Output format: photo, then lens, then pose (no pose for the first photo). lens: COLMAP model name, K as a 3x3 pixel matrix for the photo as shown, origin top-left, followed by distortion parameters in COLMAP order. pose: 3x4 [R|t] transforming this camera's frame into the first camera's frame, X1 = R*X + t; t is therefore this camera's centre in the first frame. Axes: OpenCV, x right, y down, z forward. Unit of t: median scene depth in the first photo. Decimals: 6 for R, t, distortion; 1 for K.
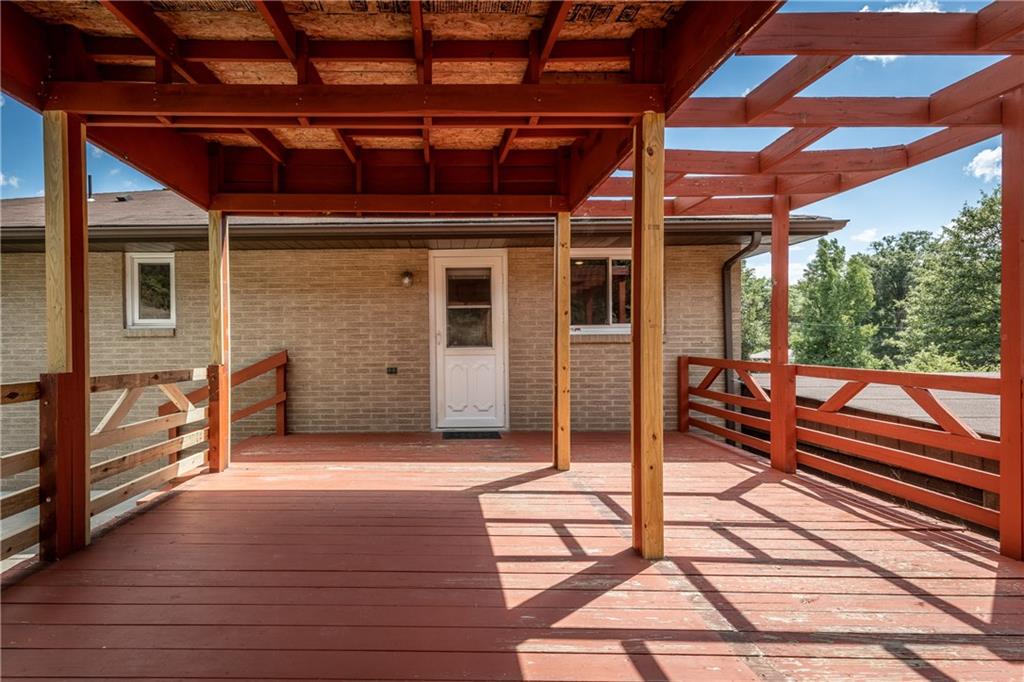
lens RADIAL K [[525.2, 0, 492.3], [0, 525.2, 352.3], [0, 0, 1]] dist [0.000454, 0.000367]
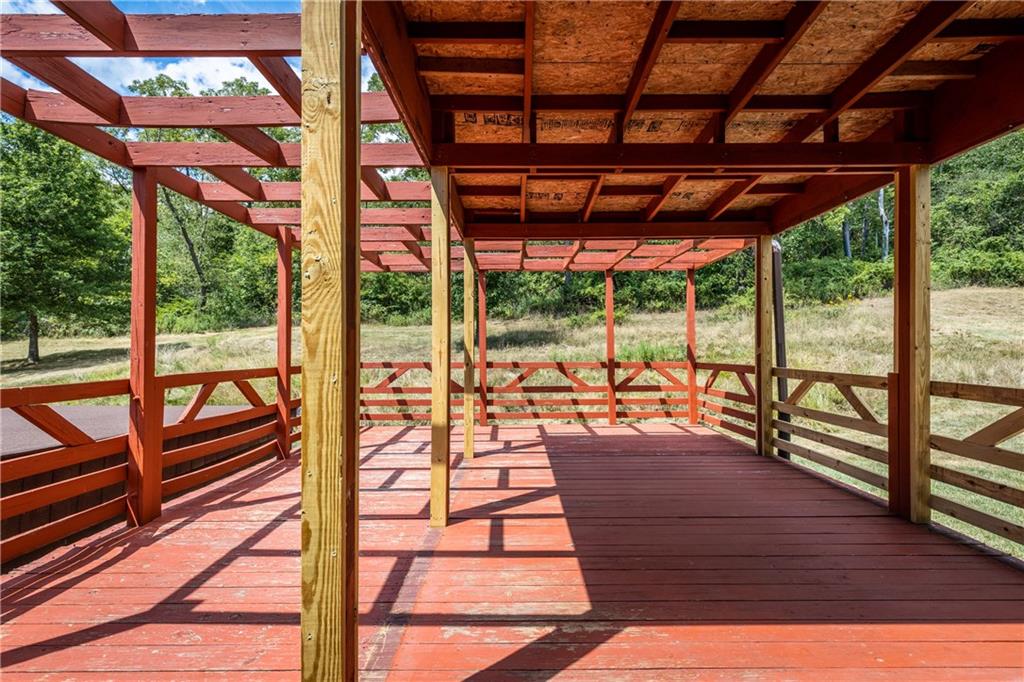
lens RADIAL K [[488.3, 0, 512.0], [0, 488.3, 341.0], [0, 0, 1]] dist [-0.000407, -0.000011]
pose [[-0.993203, 0.001570, 0.116382, -0.004100], [0.001593, 0.999999, 0.000107, -0.035707], [-0.116382, 0.000292, -0.993204, 1.928721]]
